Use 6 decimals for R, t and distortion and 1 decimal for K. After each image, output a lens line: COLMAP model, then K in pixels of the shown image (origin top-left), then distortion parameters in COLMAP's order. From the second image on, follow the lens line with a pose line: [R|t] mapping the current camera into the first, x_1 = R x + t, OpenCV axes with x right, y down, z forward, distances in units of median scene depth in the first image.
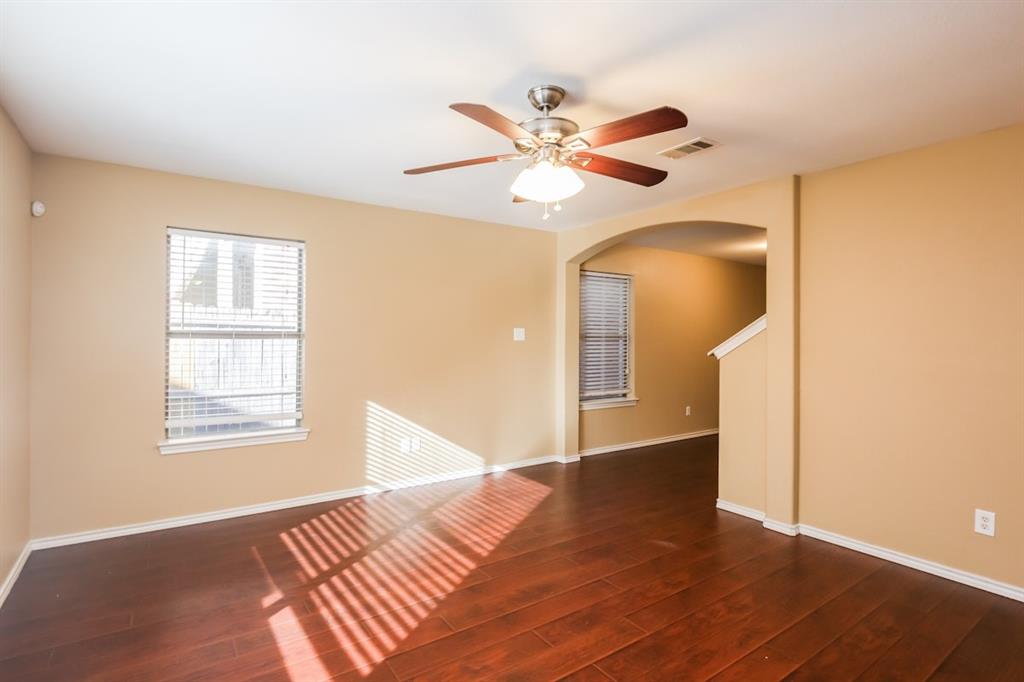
lens RADIAL K [[500.0, 0, 512.9], [0, 500.0, 327.8], [0, 0, 1]] dist [0.009604, -0.001355]
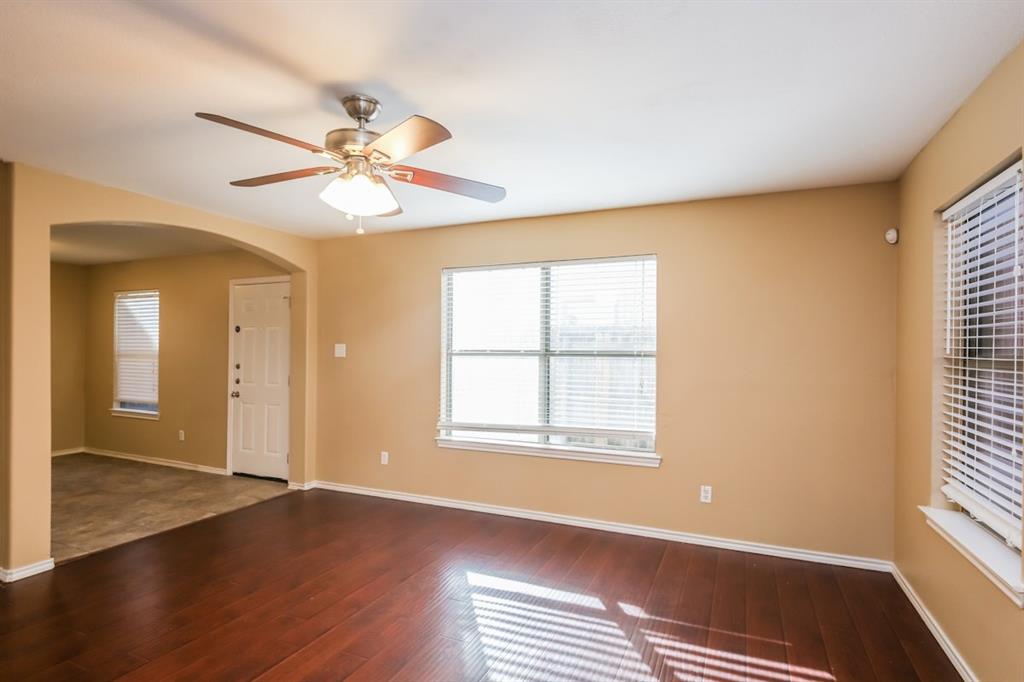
lens RADIAL K [[528.9, 0, 513.3], [0, 528.9, 348.4], [0, 0, 1]] dist [0.000142, -0.000290]
pose [[-0.853830, -0.008835, -0.520476, 0.317617], [0.002185, 0.999786, -0.020556, 0.022126], [0.520547, -0.018689, -0.853629, 1.920027]]
